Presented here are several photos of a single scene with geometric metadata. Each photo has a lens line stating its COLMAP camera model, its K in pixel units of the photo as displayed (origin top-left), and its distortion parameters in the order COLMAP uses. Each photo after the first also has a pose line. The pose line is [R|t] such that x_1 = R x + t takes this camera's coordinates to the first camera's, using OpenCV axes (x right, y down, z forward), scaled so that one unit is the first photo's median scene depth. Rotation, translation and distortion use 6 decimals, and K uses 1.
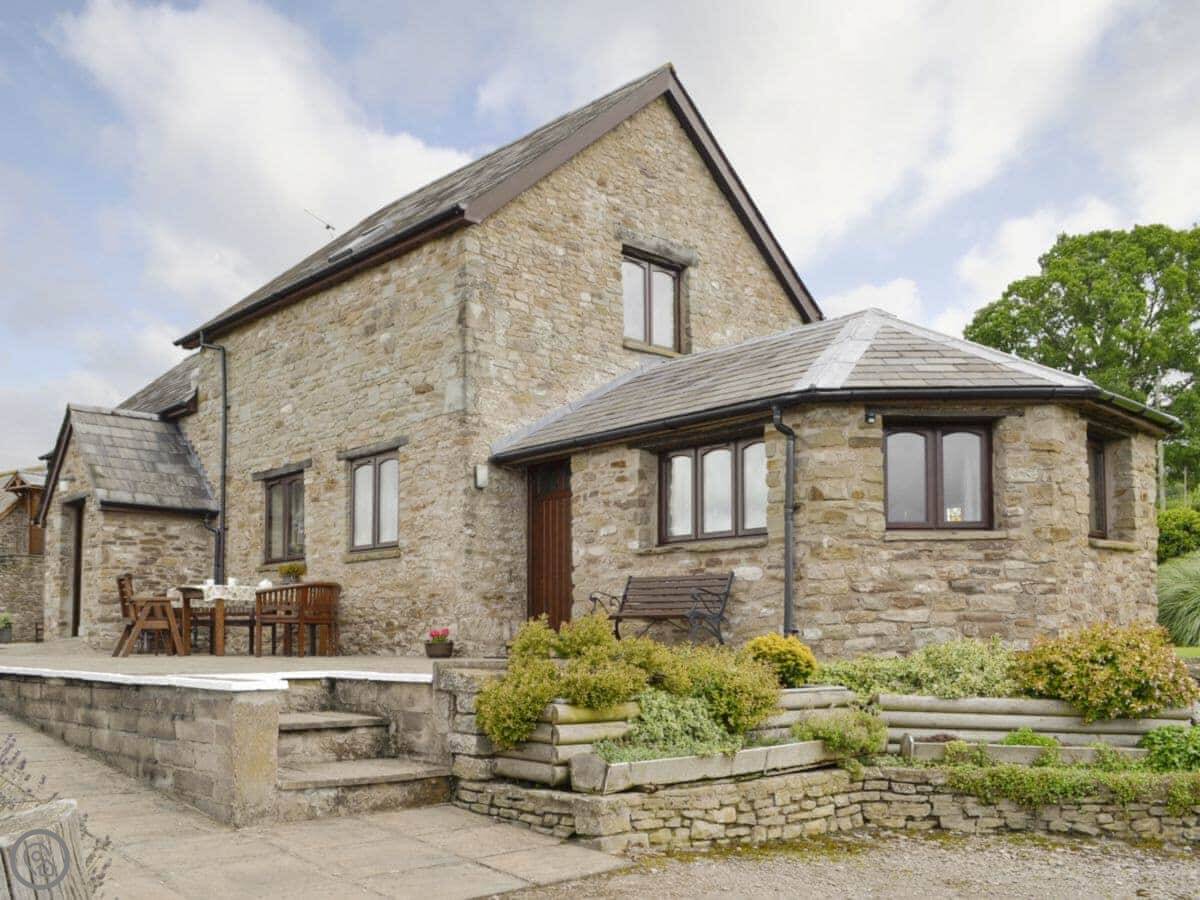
lens RADIAL K [[1121.5, 0, 600.8], [0, 1121.5, 473.8], [0, 0, 1]] dist [-0.099276, -0.002049]
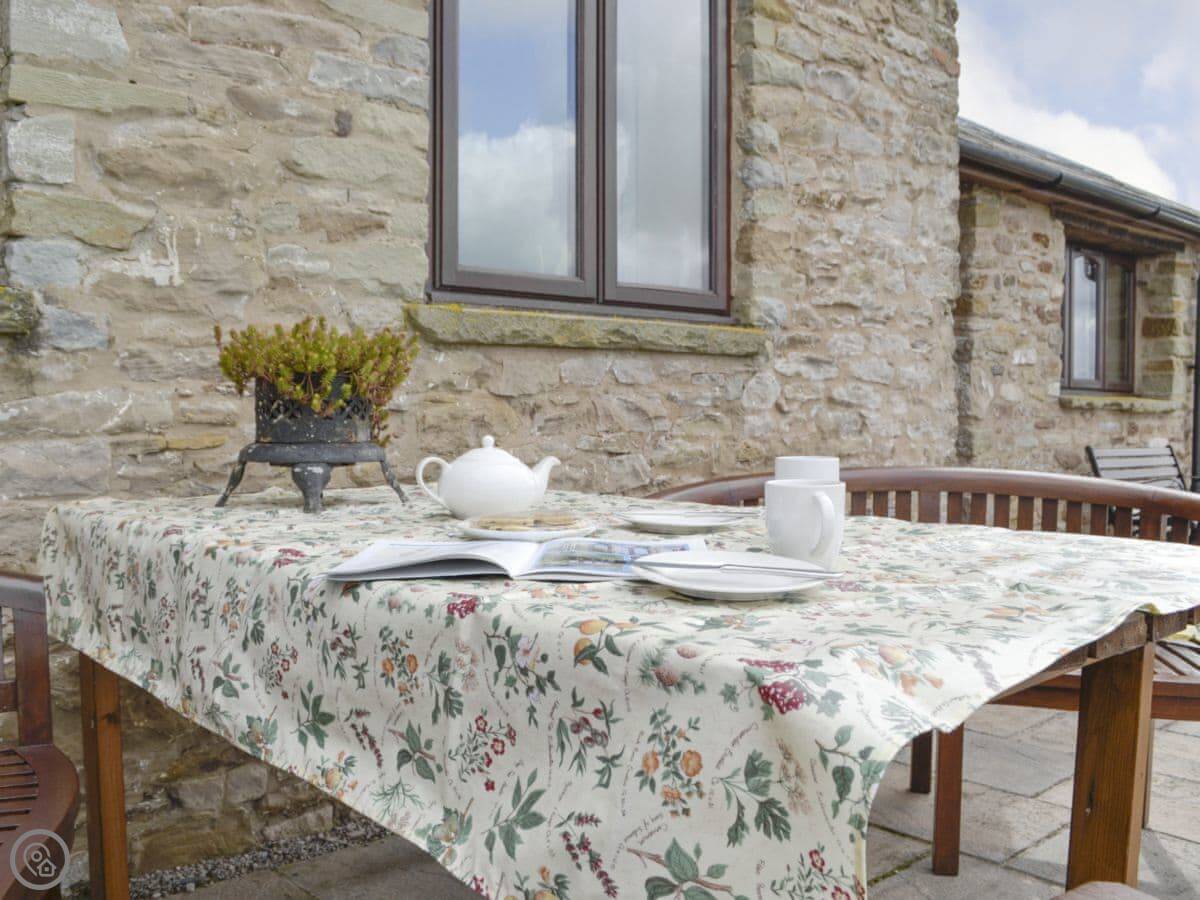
lens RADIAL K [[1121.5, 0, 600.8], [0, 1121.5, 473.8], [0, 0, 1]] dist [-0.099276, -0.002049]
pose [[0.014110, -0.049327, 0.998683, -0.530581], [-0.147583, 0.987740, 0.050872, 0.109792], [-0.988949, -0.148107, 0.006657, 1.195736]]
